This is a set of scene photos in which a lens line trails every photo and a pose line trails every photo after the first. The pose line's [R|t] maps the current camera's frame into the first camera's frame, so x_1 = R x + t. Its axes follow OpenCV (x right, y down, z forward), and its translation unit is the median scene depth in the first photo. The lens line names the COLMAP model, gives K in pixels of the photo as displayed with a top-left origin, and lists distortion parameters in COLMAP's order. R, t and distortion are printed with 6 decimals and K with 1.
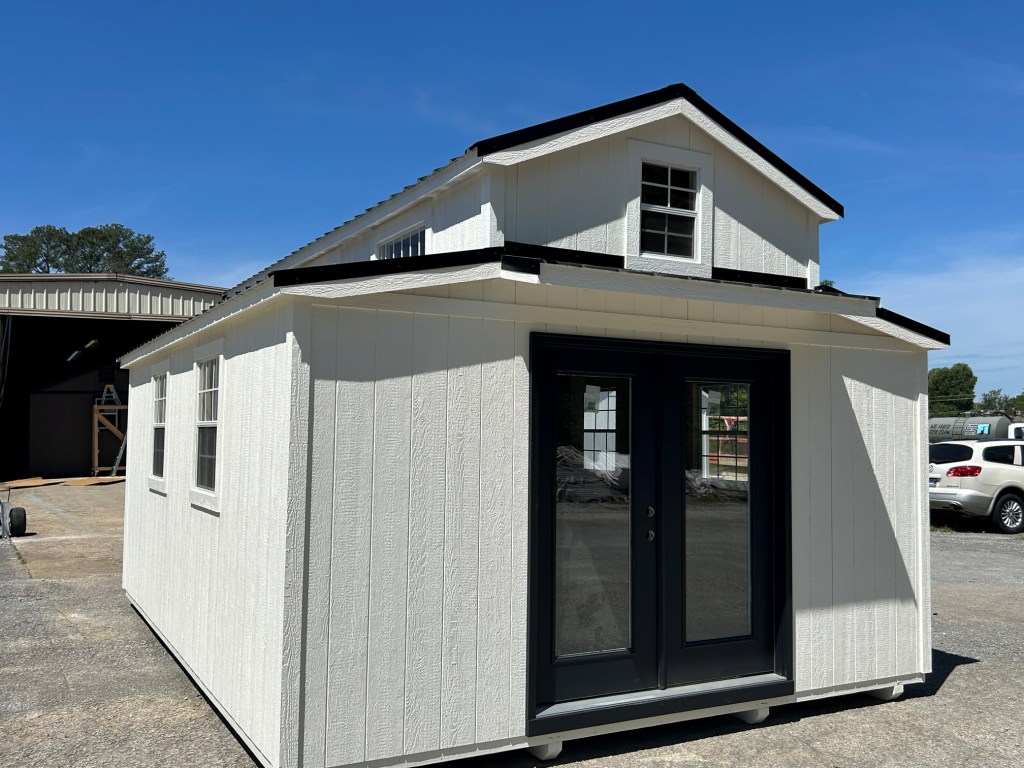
lens RADIAL K [[930.1, 0, 490.3], [0, 930.1, 373.8], [0, 0, 1]] dist [-0.000221, 0.000000]
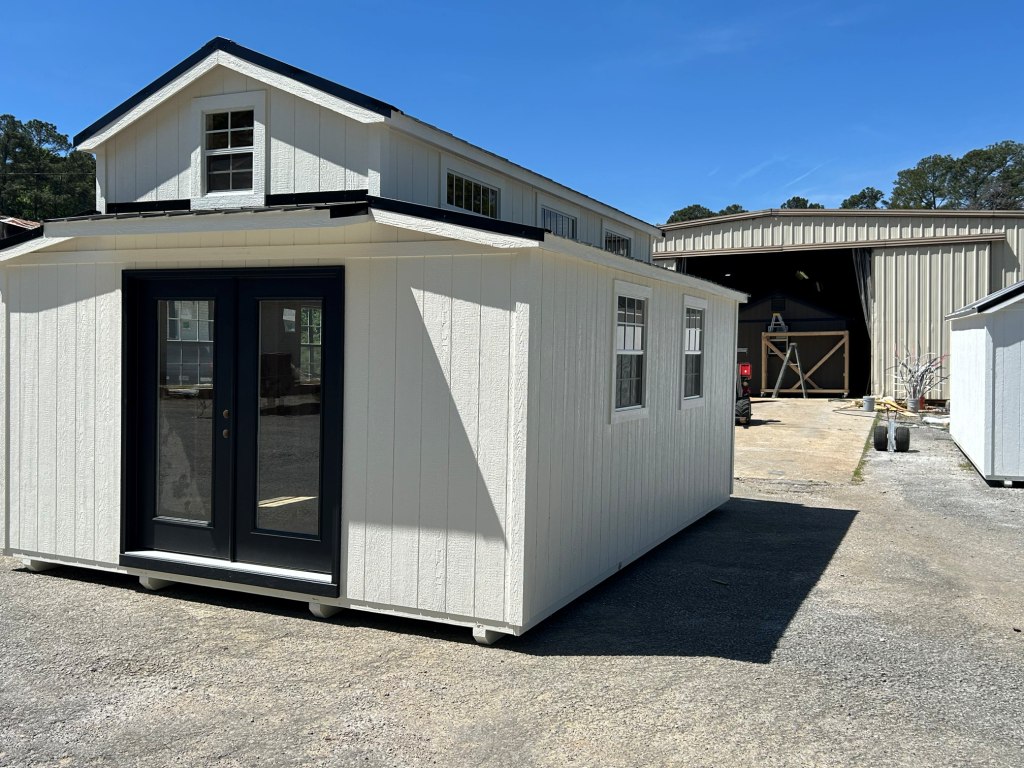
lens RADIAL K [[930.1, 0, 535.3], [0, 930.1, 381.2], [0, 0, 1]] dist [-0.000221, 0.000000]
pose [[0.628640, 0.026989, -0.777228, 1.296571], [0.038582, 0.997085, 0.065830, 0.043289], [0.776739, -0.071371, 0.625766, 0.550072]]
